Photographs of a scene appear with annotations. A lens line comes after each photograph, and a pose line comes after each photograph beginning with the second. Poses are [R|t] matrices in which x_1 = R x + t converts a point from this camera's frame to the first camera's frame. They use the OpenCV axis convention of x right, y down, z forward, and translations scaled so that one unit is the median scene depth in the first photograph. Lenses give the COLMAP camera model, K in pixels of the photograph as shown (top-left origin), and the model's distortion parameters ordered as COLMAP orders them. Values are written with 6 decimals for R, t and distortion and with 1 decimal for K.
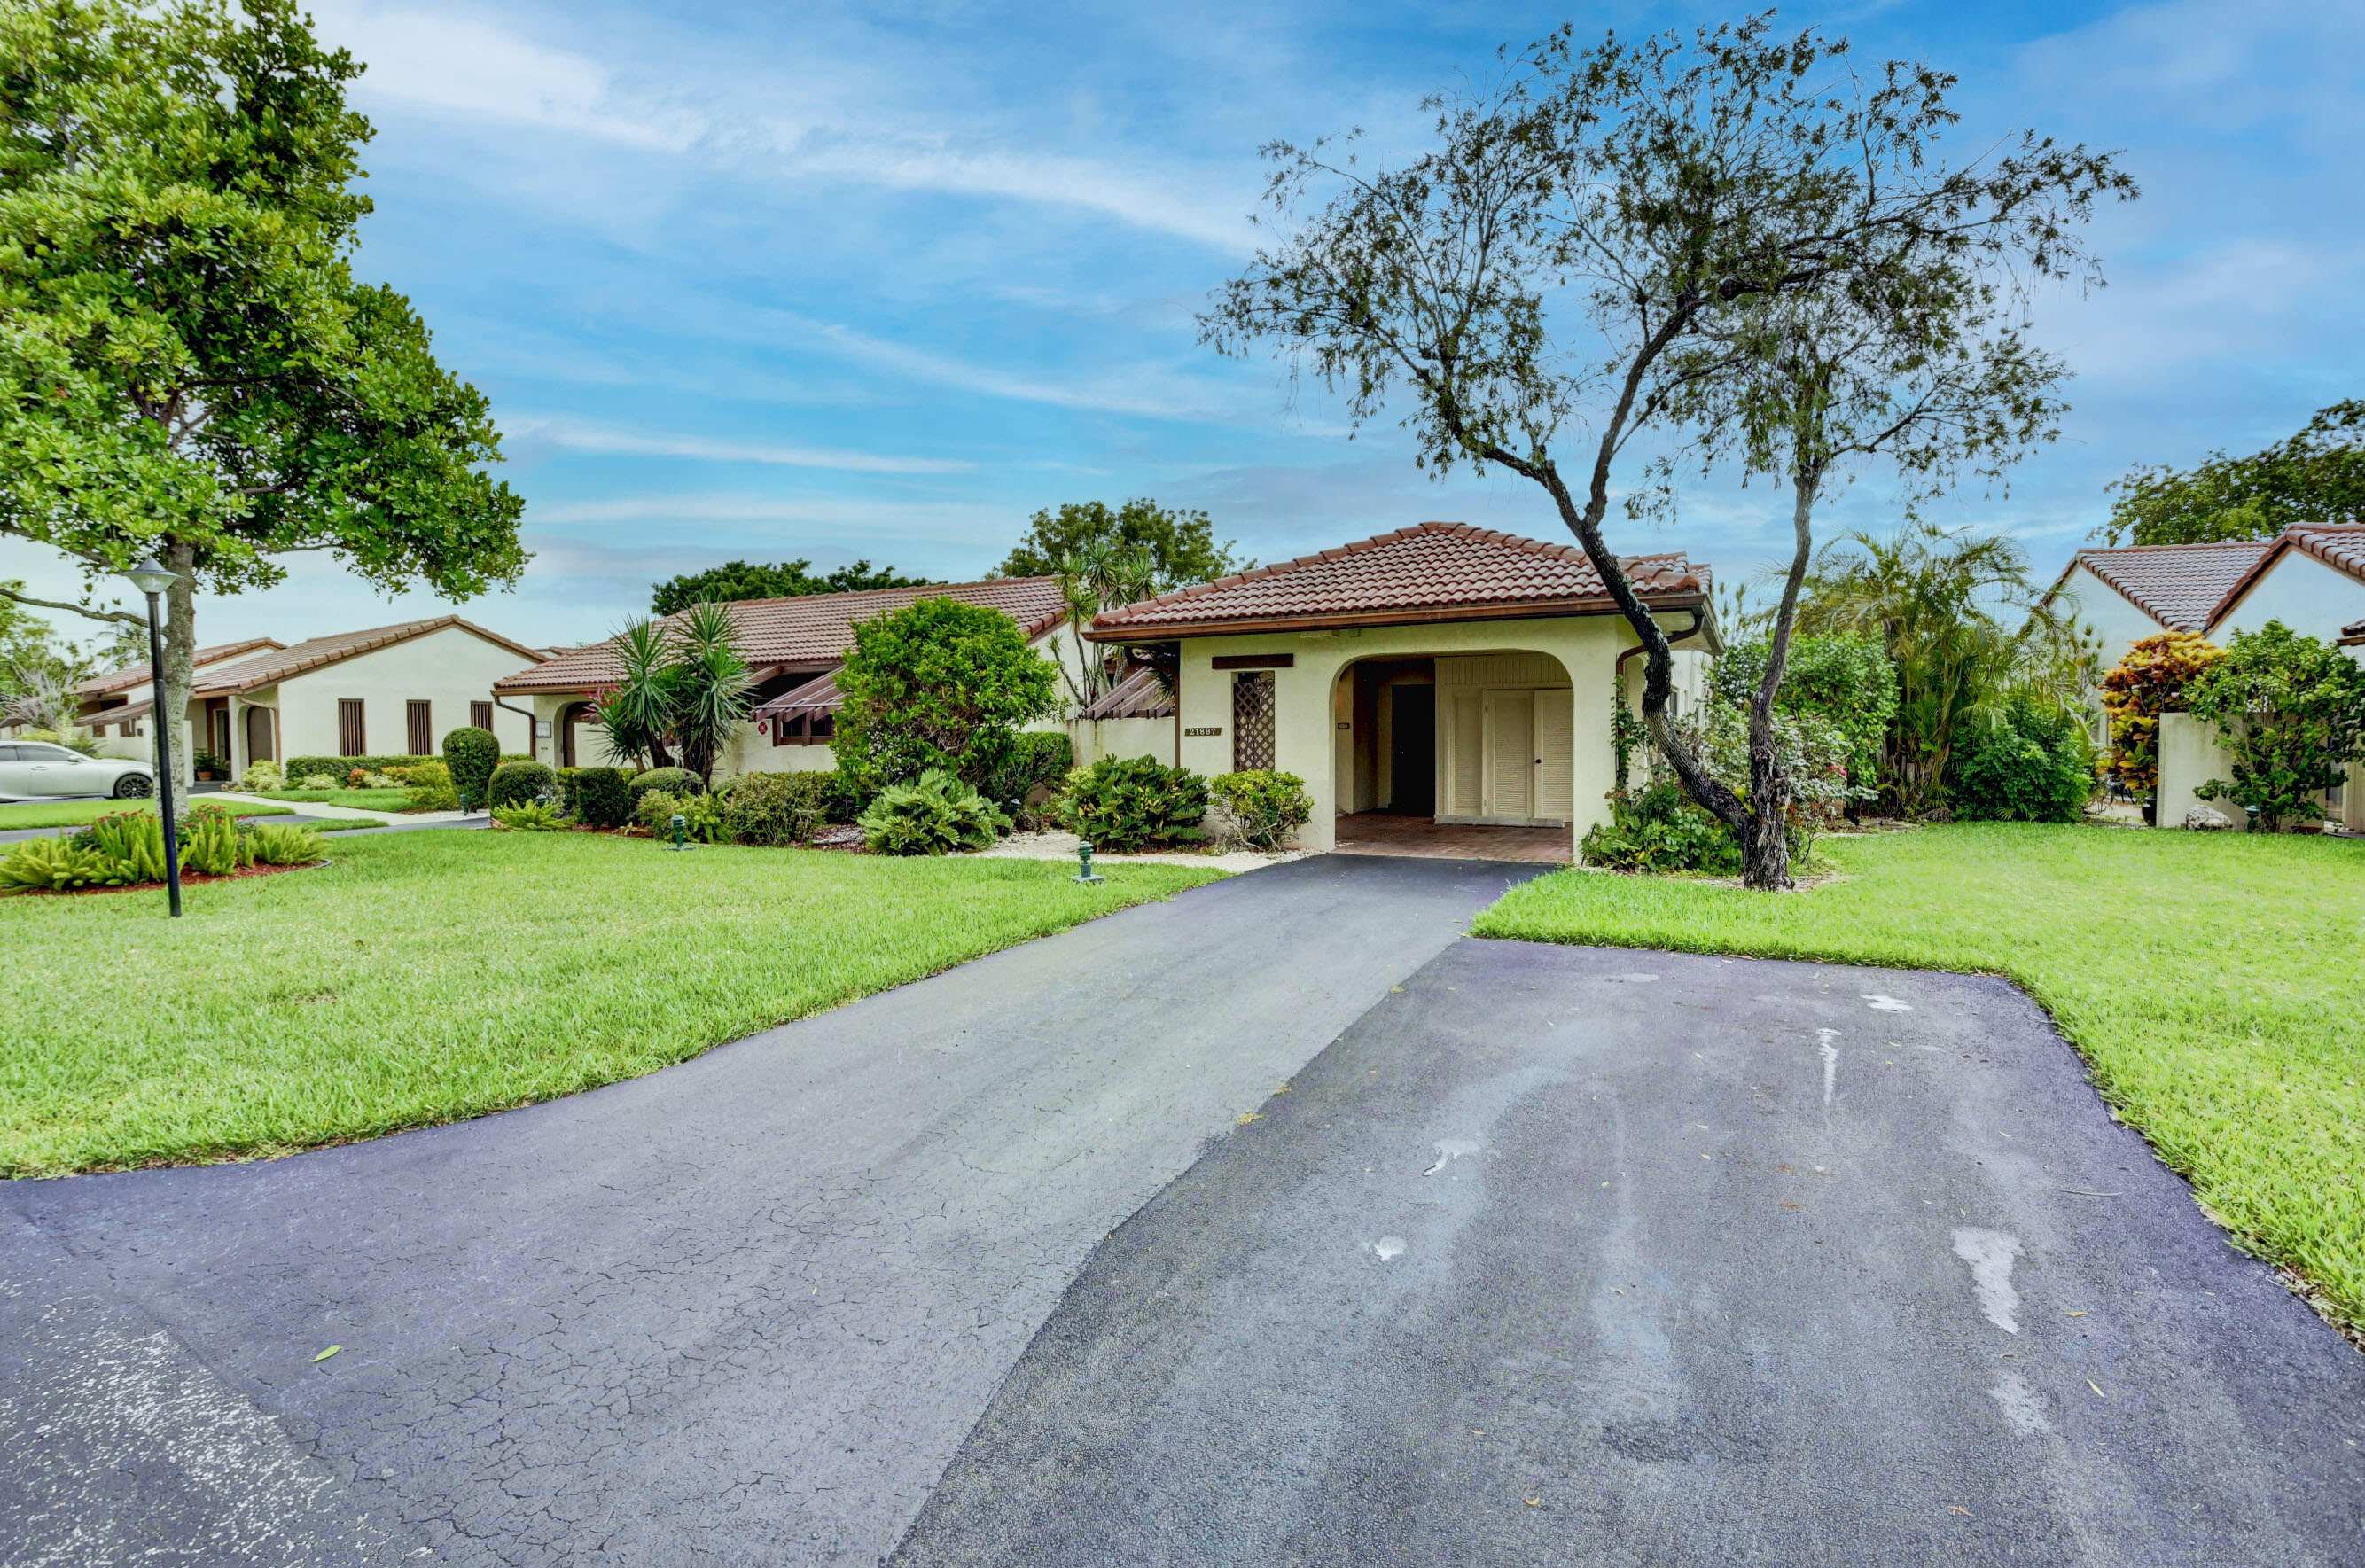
lens RADIAL K [[1105.9, 0, 1181.3], [0, 1105.9, 784.5], [0, 0, 1]] dist [-0.004012, -0.000701]
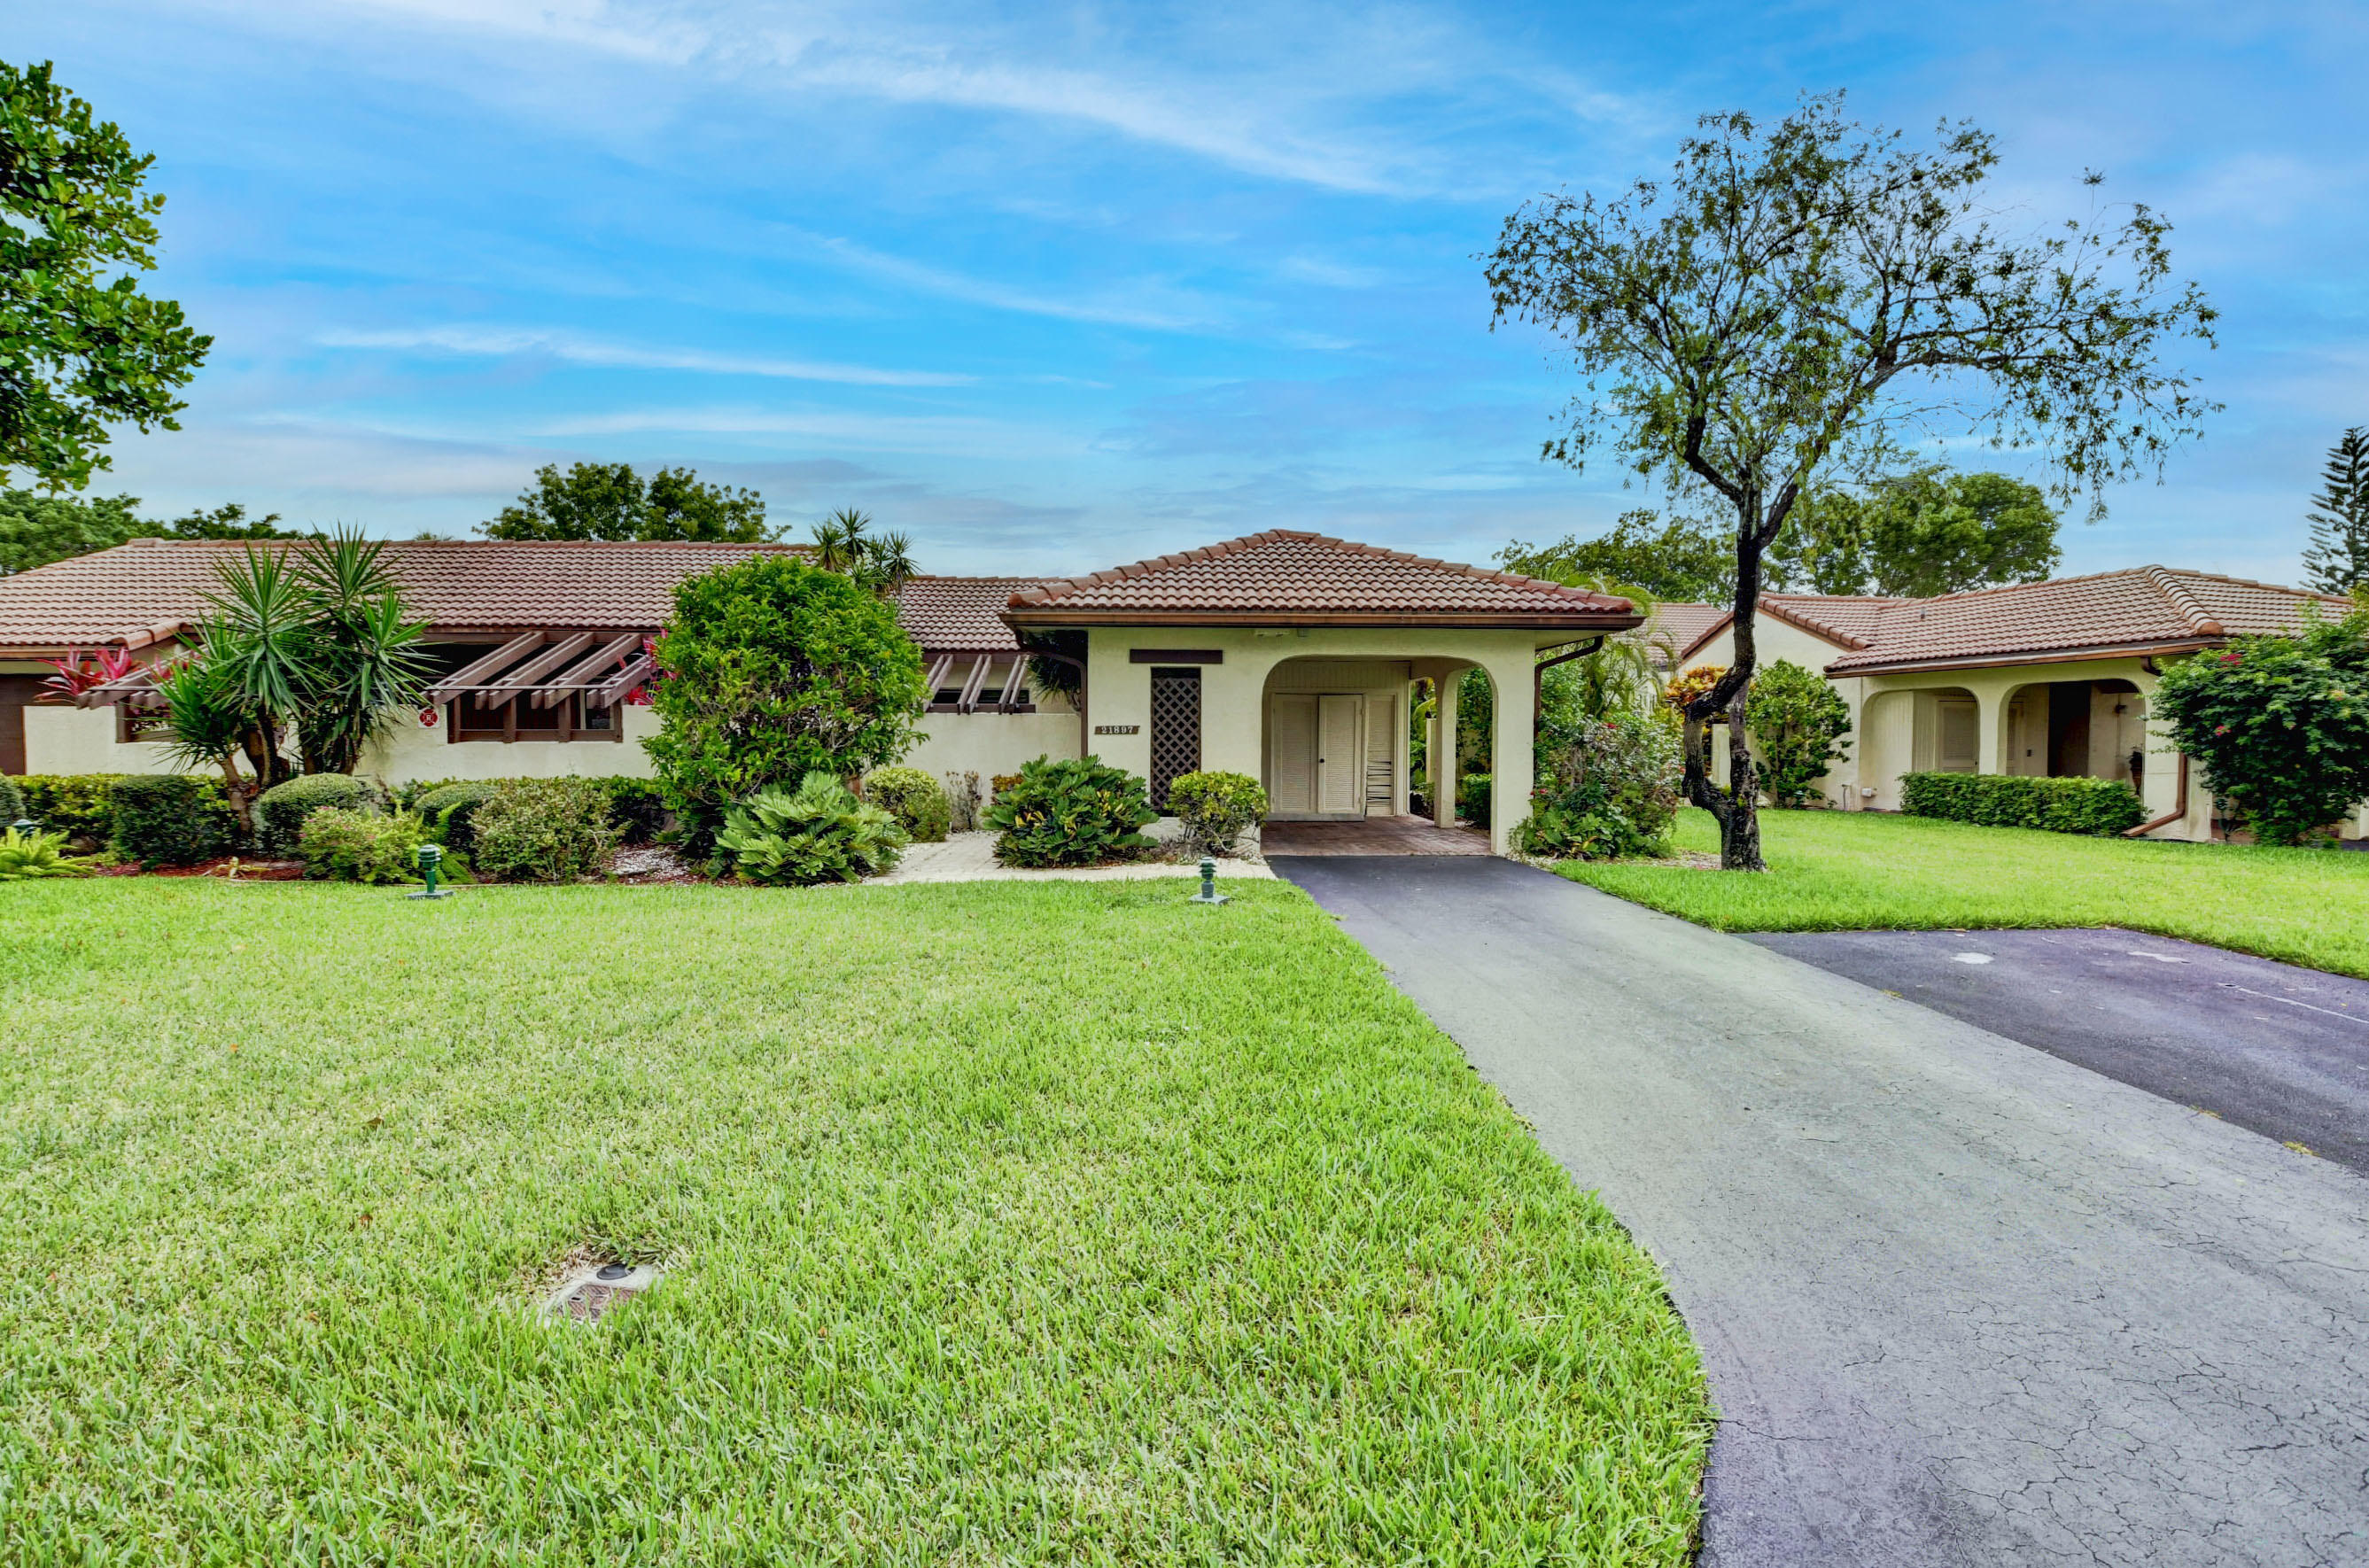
lens RADIAL K [[1041.3, 0, 1186.6], [0, 1041.3, 783.5], [0, 0, 1]] dist [-0.023736, -0.002340]
pose [[0.865694, -0.014164, 0.500374, -0.363365], [0.012082, 0.999900, 0.007401, -0.008861], [-0.500428, -0.000362, 0.865778, 0.221328]]
